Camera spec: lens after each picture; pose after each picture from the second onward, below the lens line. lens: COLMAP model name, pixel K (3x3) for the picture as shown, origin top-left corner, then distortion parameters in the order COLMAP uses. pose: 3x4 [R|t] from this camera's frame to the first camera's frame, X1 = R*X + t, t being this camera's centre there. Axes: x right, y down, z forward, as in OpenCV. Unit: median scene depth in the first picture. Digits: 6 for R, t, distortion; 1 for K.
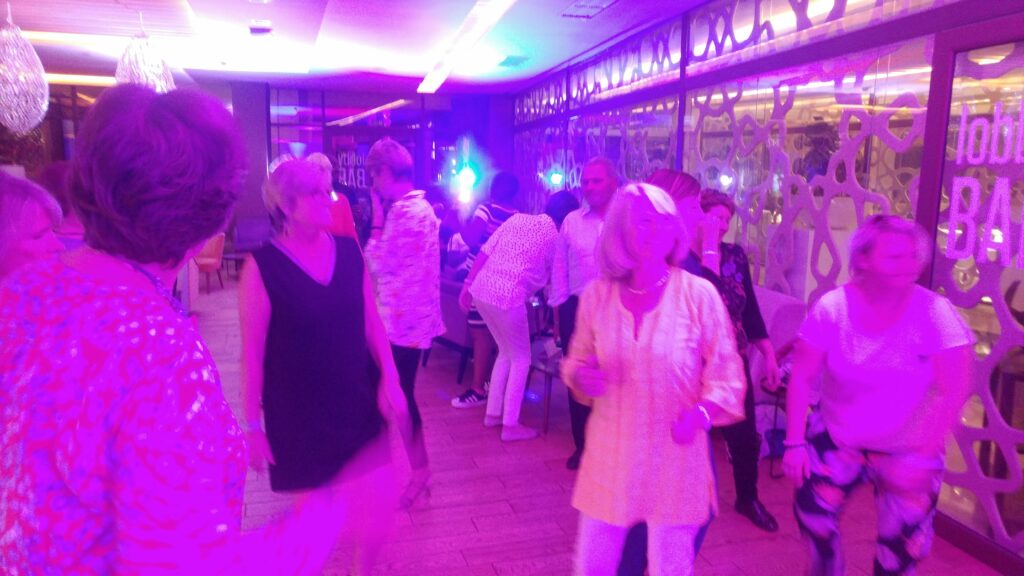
lens RADIAL K [[744.7, 0, 507.9], [0, 744.7, 304.9], [0, 0, 1]] dist [0.028242, 0.046316]
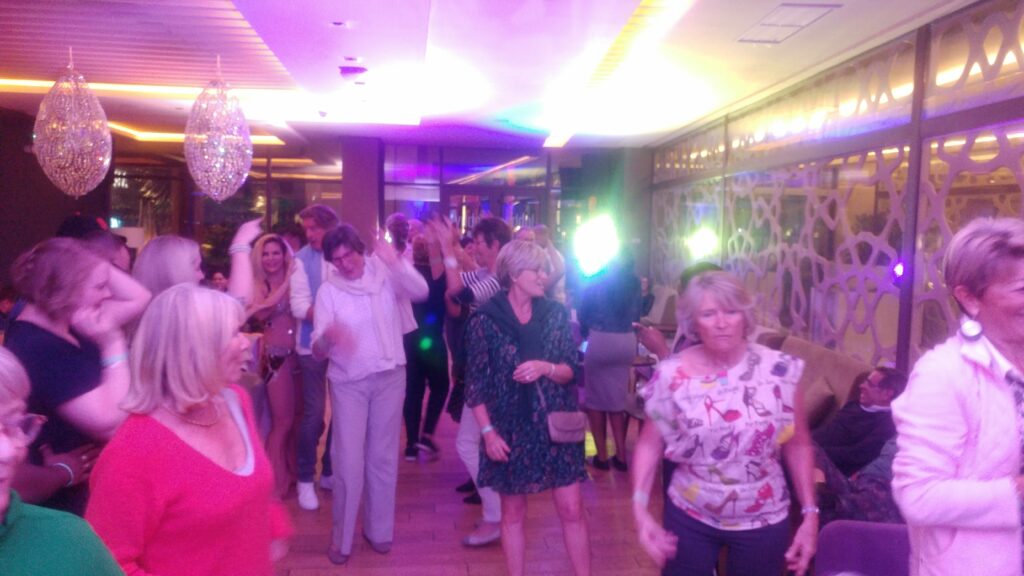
lens RADIAL K [[722.3, 0, 513.3], [0, 722.3, 261.2], [0, 0, 1]] dist [0.008419, 0.005281]
pose [[0.987540, 0.017140, -0.156434, -0.023144], [-0.037079, 0.991407, -0.125448, -0.046513], [0.152939, 0.129685, 0.979689, 0.194313]]
